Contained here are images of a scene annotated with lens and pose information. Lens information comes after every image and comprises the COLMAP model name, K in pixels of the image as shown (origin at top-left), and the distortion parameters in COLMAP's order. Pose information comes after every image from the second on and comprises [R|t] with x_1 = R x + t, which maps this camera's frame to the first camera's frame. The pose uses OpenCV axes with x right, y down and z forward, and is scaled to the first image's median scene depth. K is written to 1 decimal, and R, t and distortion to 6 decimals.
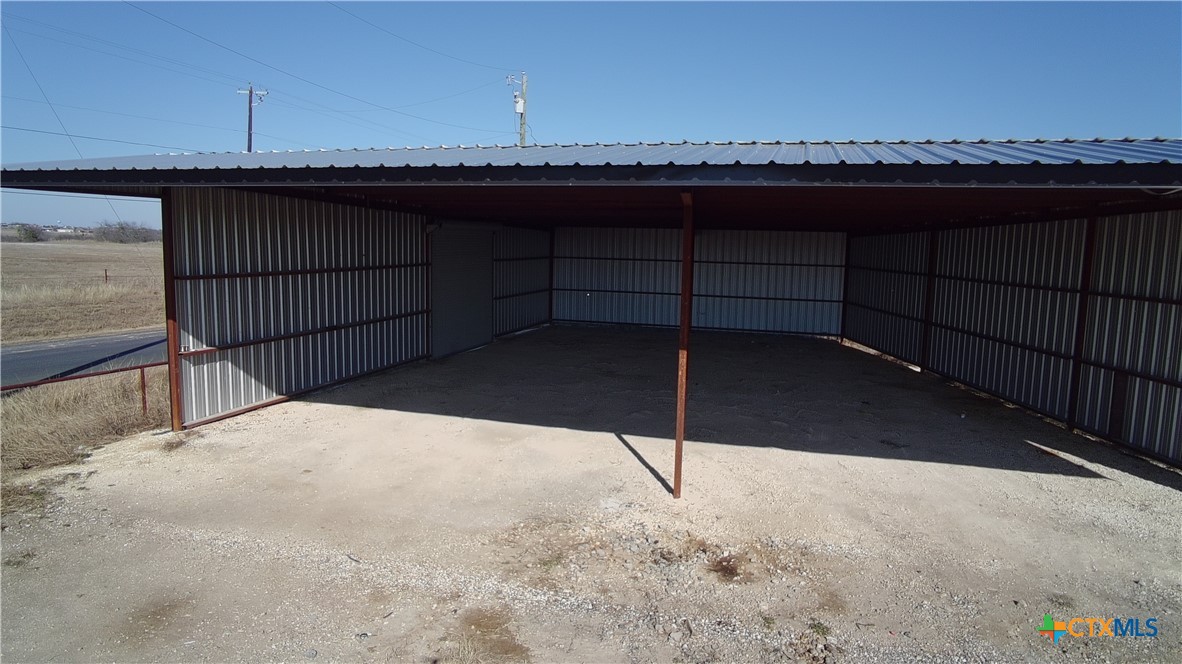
lens RADIAL K [[399.1, 0, 605.0], [0, 399.1, 296.7], [0, 0, 1]] dist [-0.015077, 0.000268]
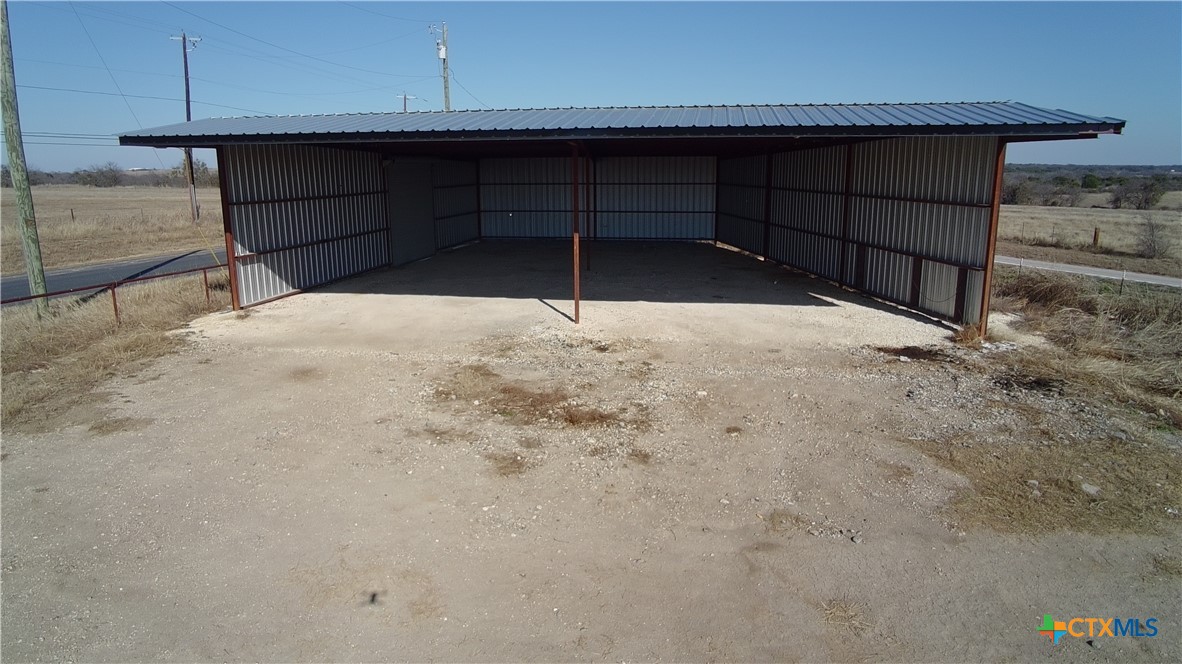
lens RADIAL K [[733.5, 0, 591.0], [0, 733.5, 332.0], [0, 0, 1]] dist [-0.055730, 0.043306]
pose [[0.993250, -0.051743, 0.103817, -0.072116], [0.043054, 0.995513, 0.084261, 0.252309], [-0.107711, -0.079223, 0.991021, -1.813696]]
